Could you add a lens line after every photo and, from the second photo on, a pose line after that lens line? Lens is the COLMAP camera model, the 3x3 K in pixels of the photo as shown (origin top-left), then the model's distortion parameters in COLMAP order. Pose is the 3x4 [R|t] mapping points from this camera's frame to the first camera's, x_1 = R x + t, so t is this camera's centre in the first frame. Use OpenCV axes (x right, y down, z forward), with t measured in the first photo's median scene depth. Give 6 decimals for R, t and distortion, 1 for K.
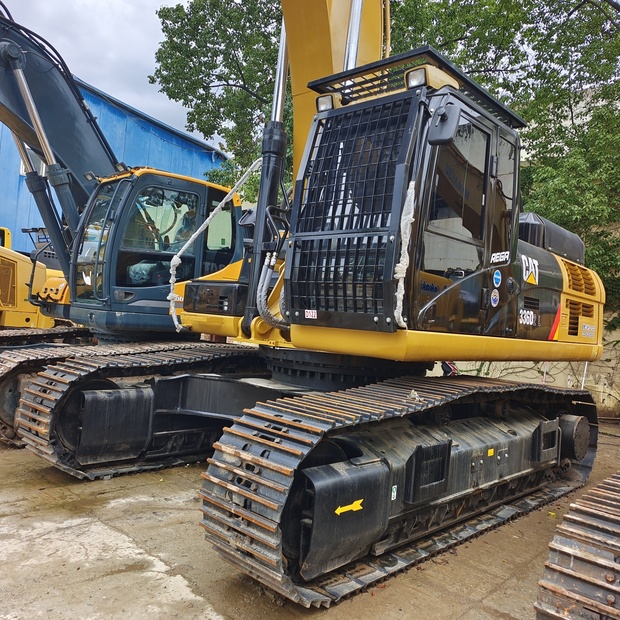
lens RADIAL K [[562.8, 0, 311.5], [0, 562.8, 325.8], [0, 0, 1]] dist [0.039715, -0.016202]
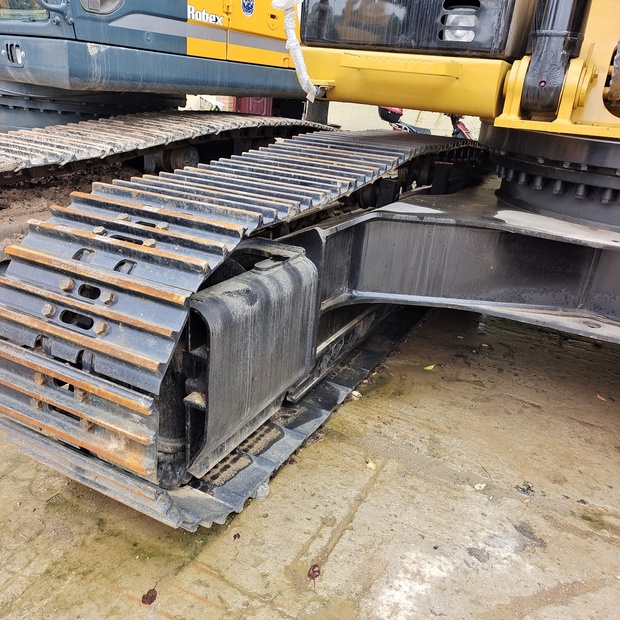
lens RADIAL K [[562.8, 0, 311.5], [0, 562.8, 325.8], [0, 0, 1]] dist [0.039715, -0.016202]
pose [[0.961863, -0.112336, 0.249400, -0.406982], [0.001746, 0.914280, 0.405080, -0.006033], [-0.273526, -0.389196, 0.879608, 0.665858]]
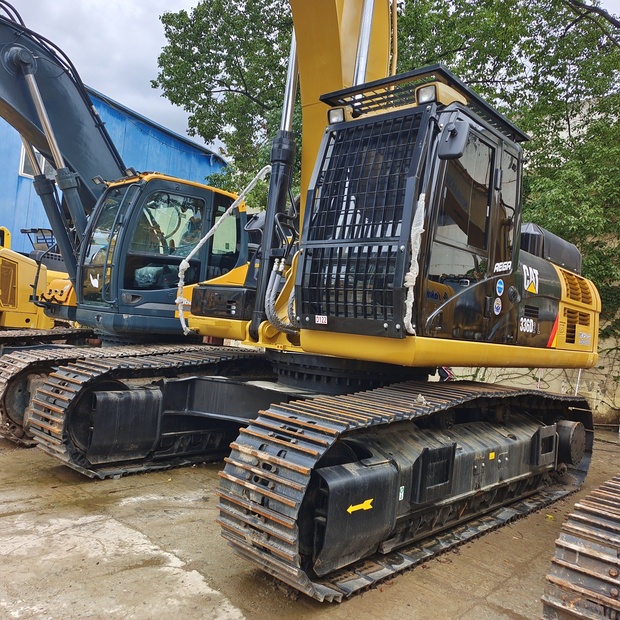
lens RADIAL K [[562.8, 0, 311.5], [0, 562.8, 325.8], [0, 0, 1]] dist [0.039715, -0.016202]
pose [[0.999834, 0.013090, 0.012704, -0.025704], [-0.013006, 0.999893, -0.006728, -0.001778], [-0.012791, 0.006562, 0.999897, -0.025982]]
